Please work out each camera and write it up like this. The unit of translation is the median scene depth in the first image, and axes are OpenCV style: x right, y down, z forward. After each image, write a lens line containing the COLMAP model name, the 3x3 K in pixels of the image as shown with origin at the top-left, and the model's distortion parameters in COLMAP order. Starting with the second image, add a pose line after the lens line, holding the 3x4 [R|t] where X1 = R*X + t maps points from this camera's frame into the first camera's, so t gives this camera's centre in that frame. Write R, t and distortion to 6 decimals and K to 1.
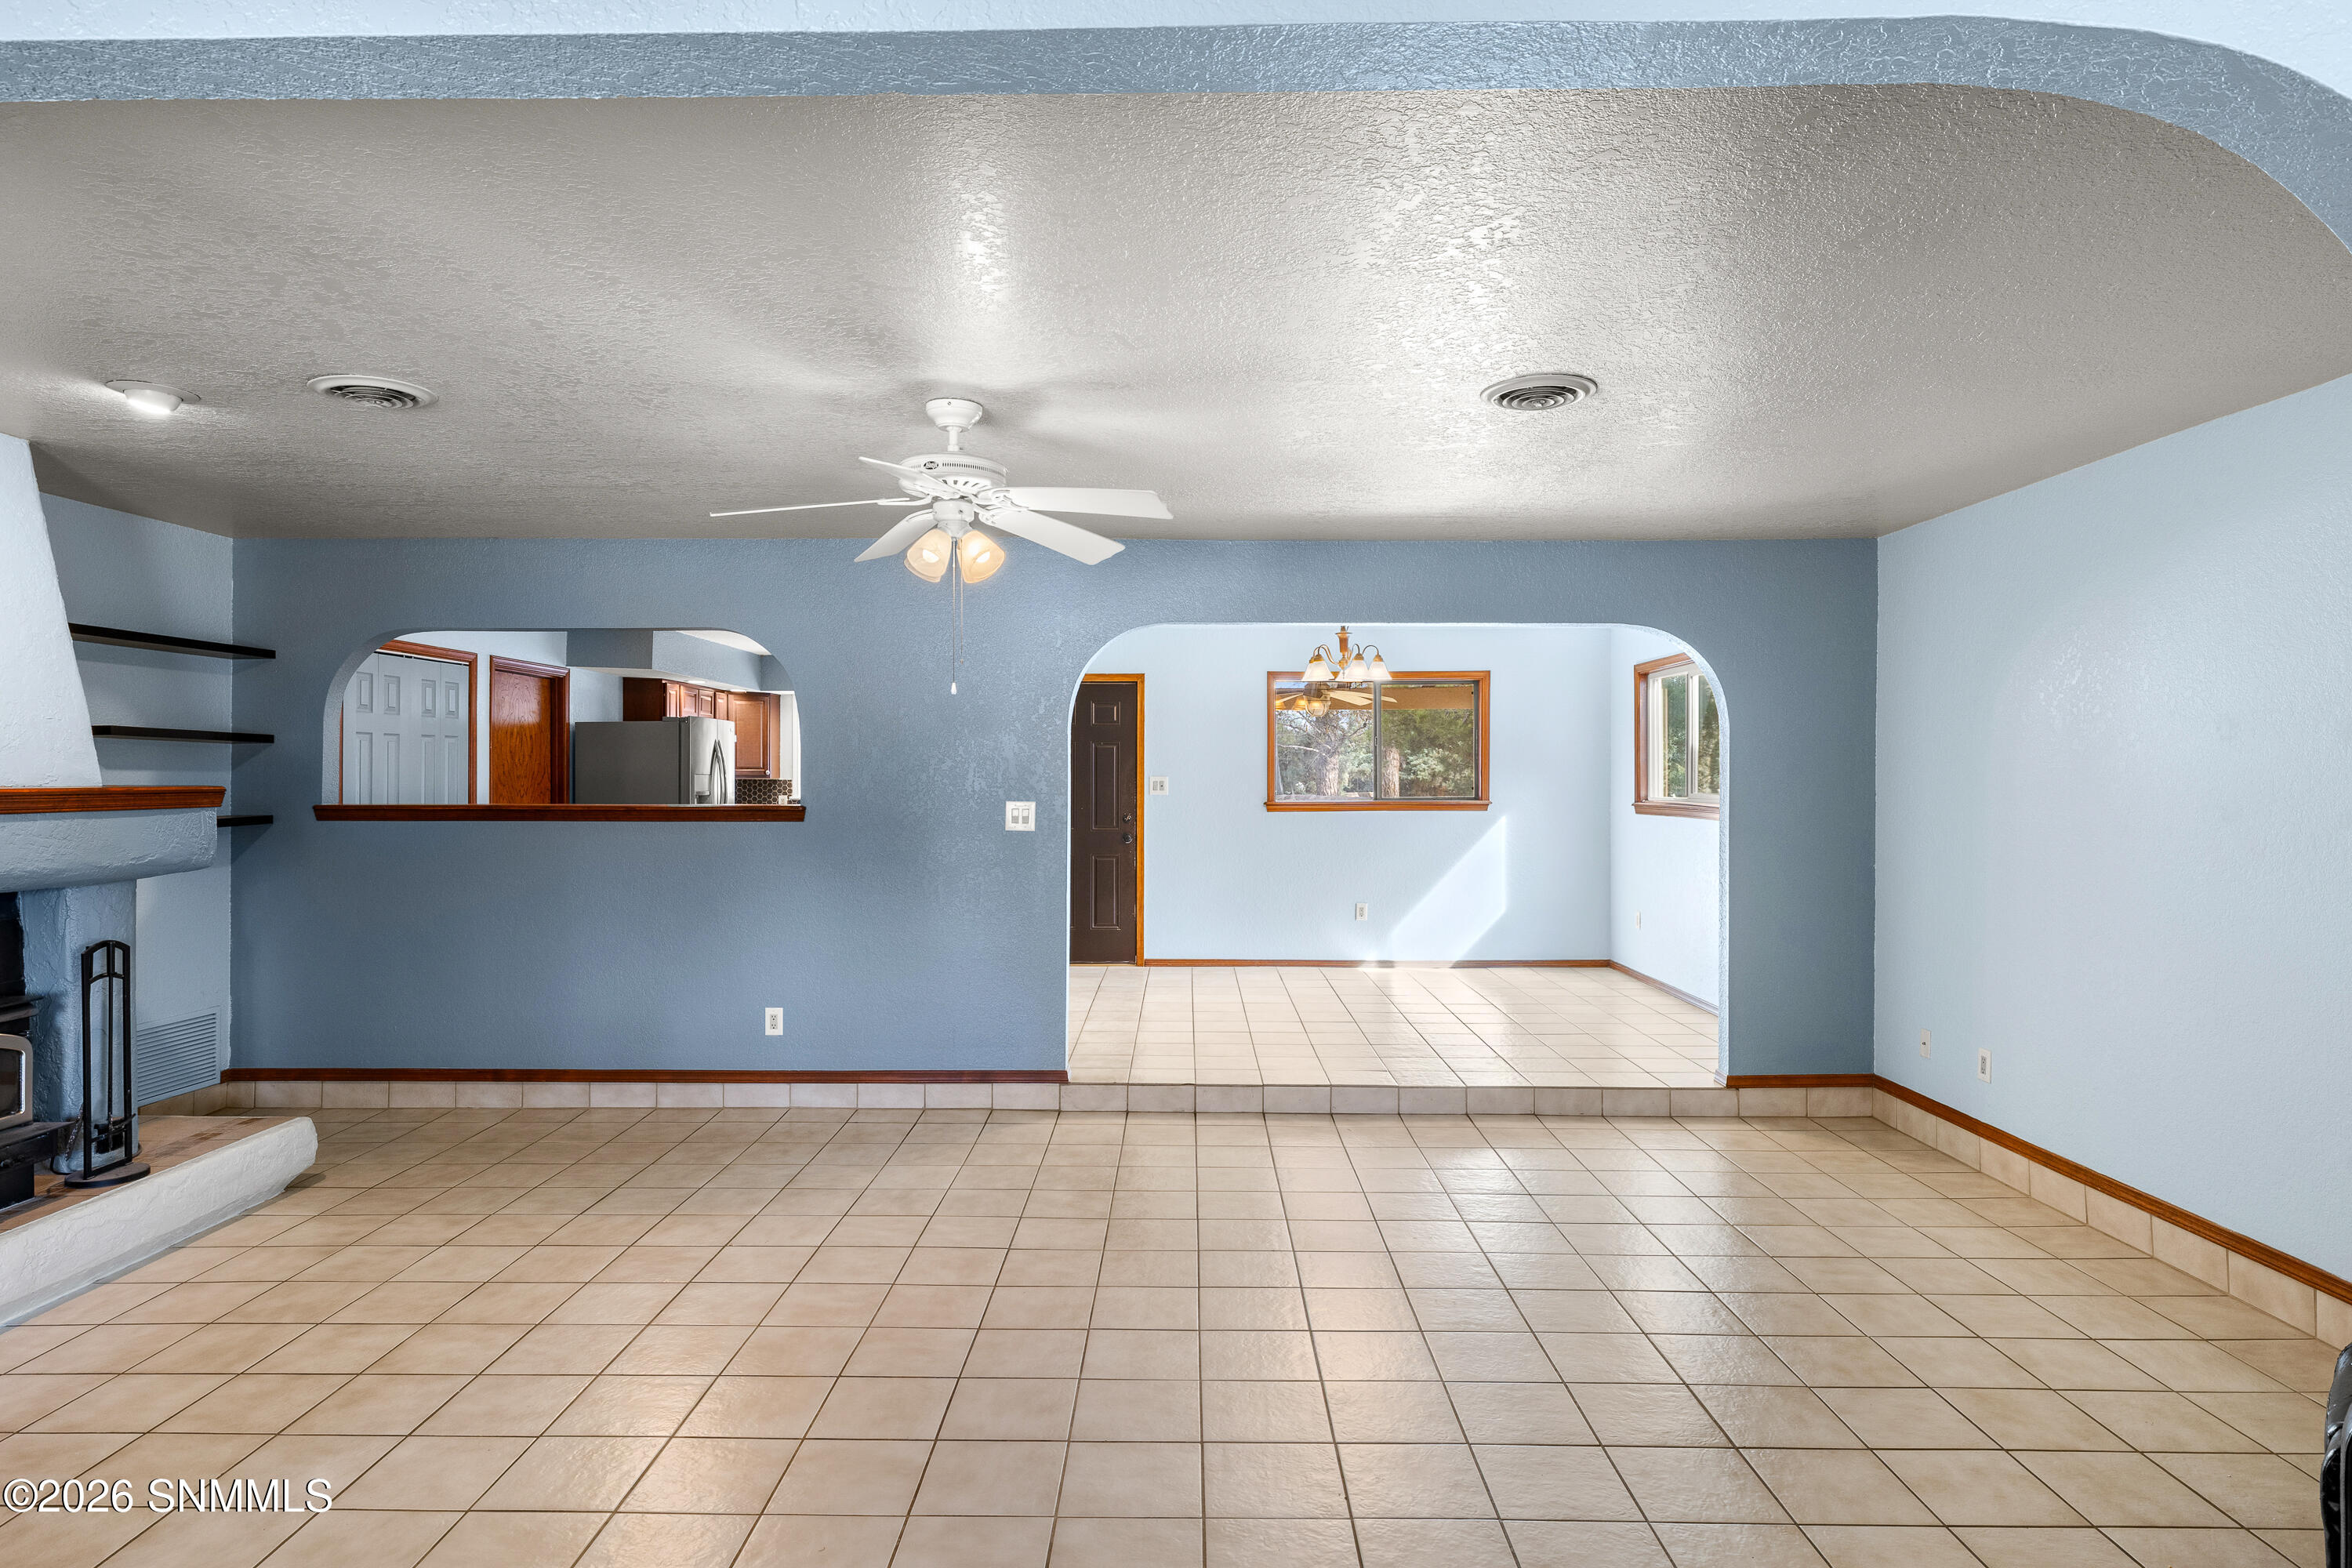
lens RADIAL K [[1328.8, 0, 1178.3], [0, 1328.8, 778.2], [0, 0, 1]] dist [0.006012, -0.002355]
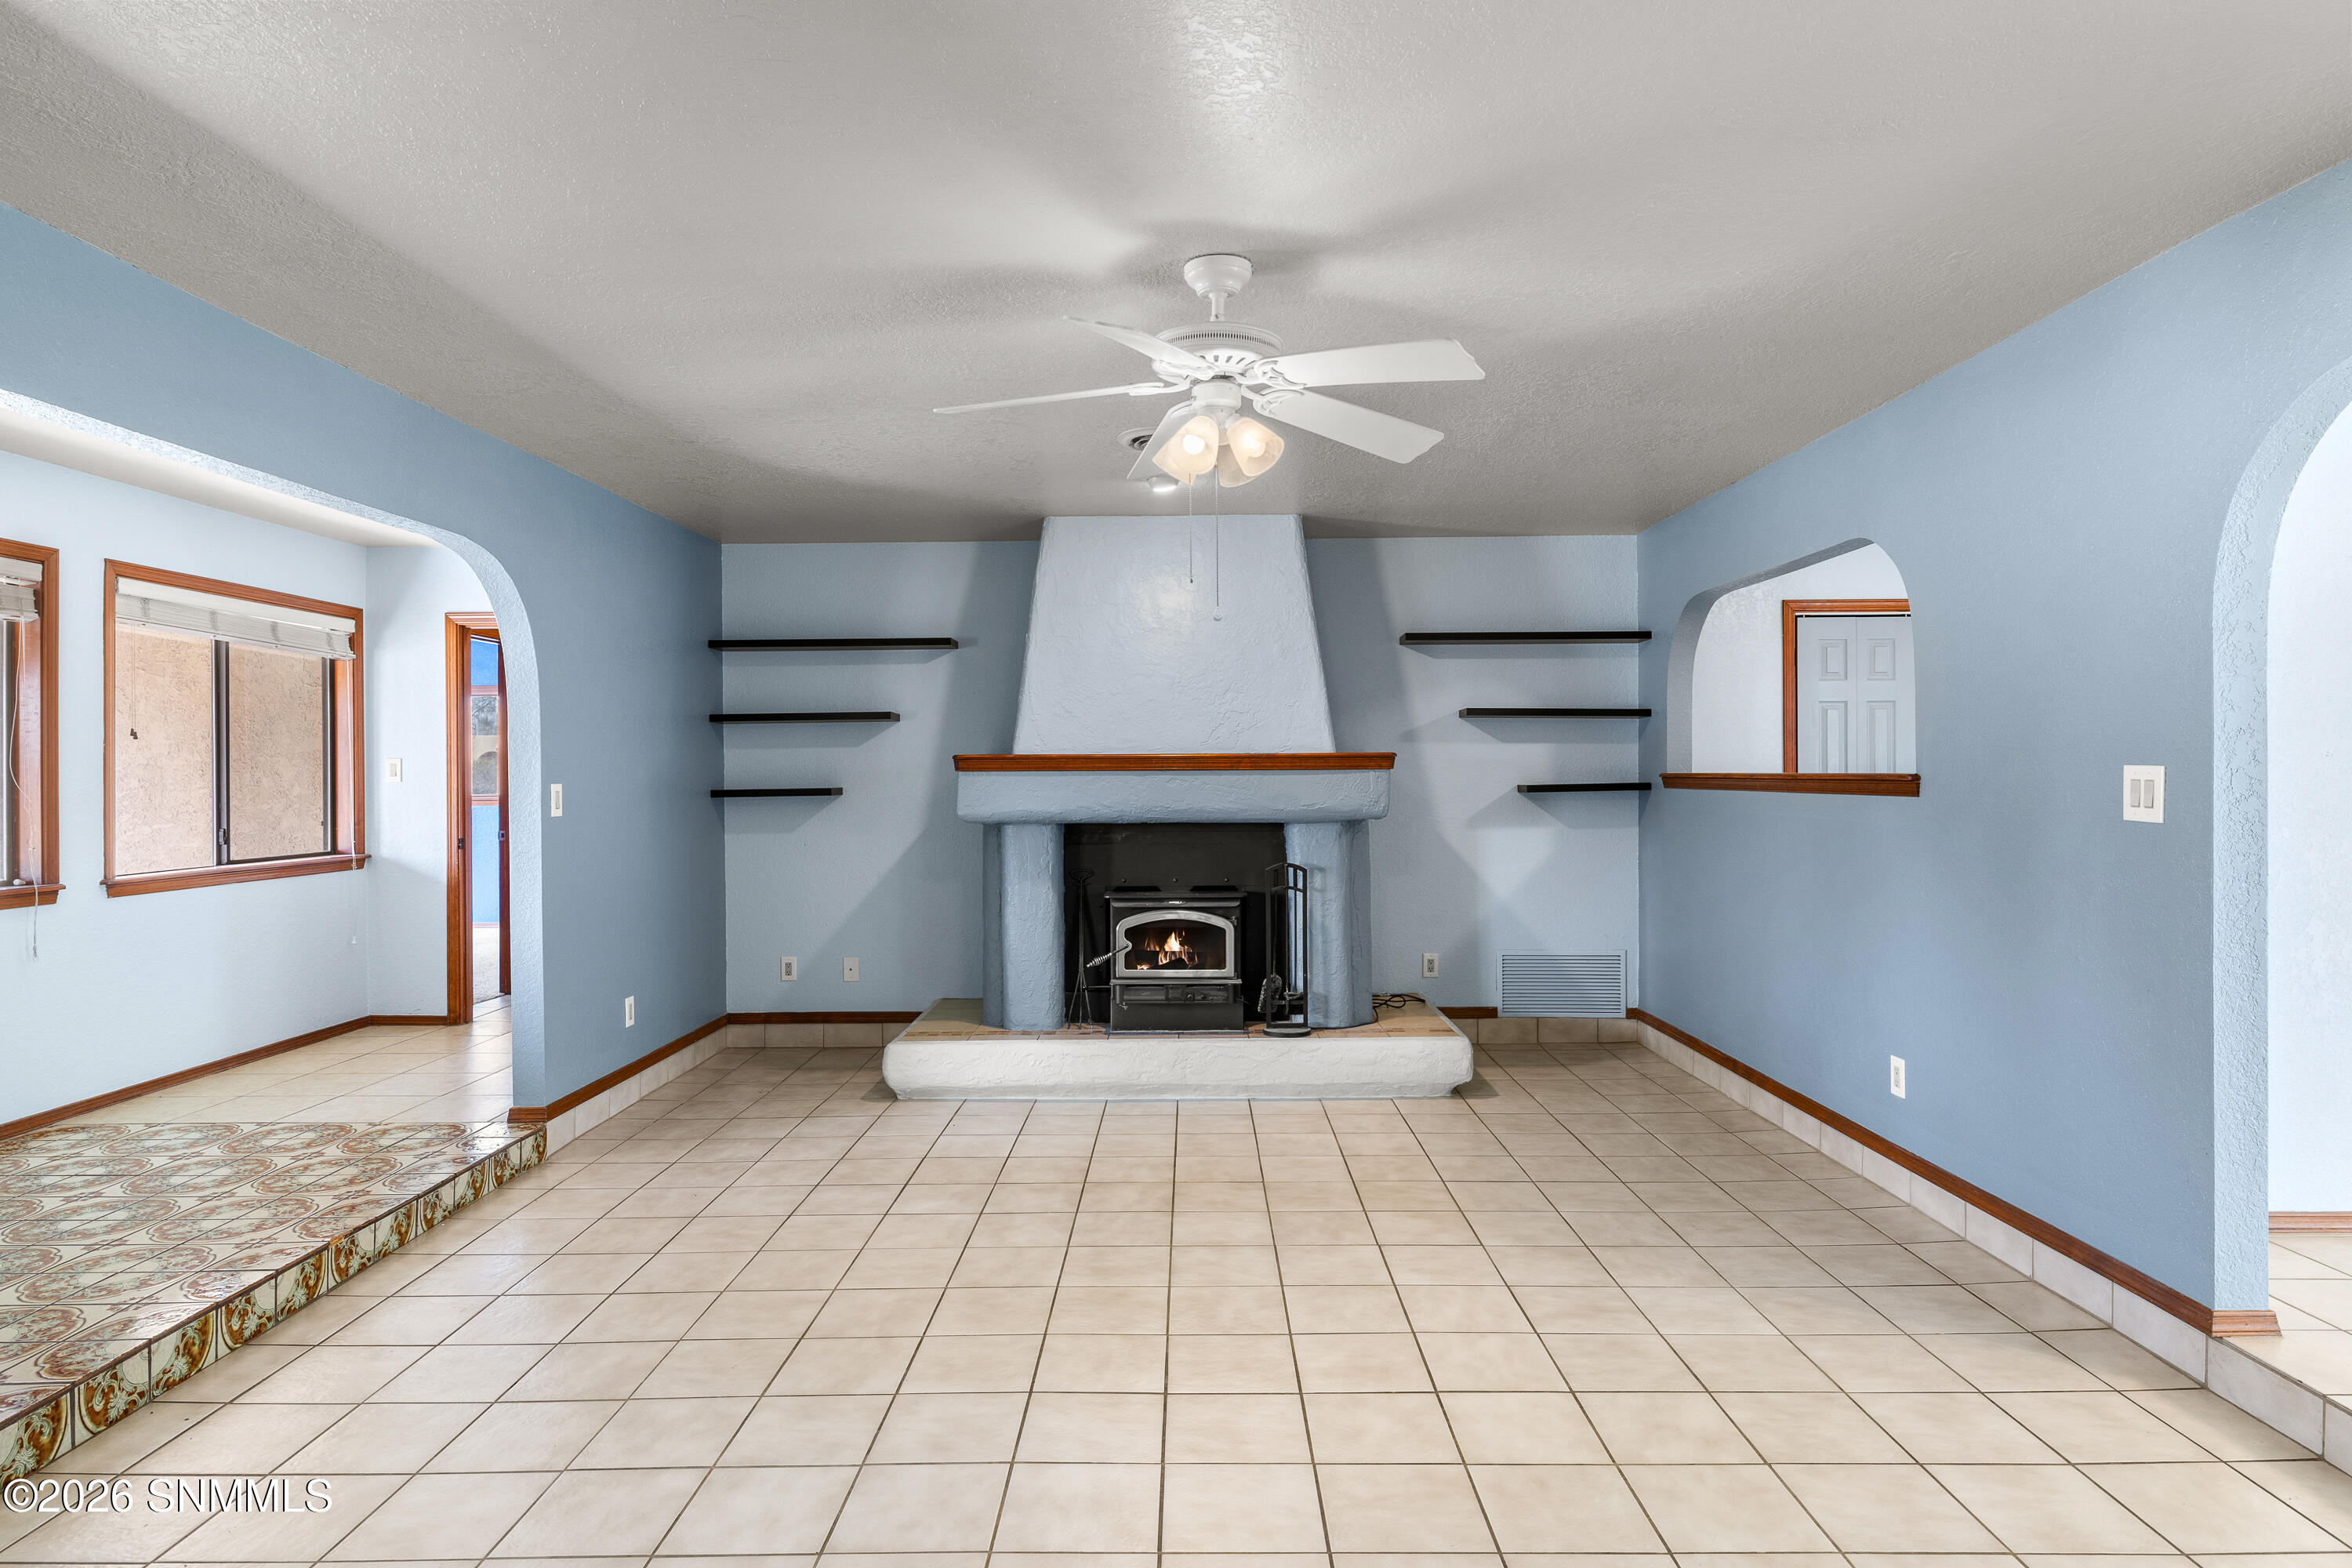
lens RADIAL K [[1328.8, 0, 1171.0], [0, 1328.8, 771.0], [0, 0, 1]] dist [0.006012, -0.002355]
pose [[-0.000227, -0.000758, -1.000000, 0.463304], [0.003831, 0.999992, -0.000759, 0.020504], [0.999993, -0.003831, -0.000224, 0.691513]]
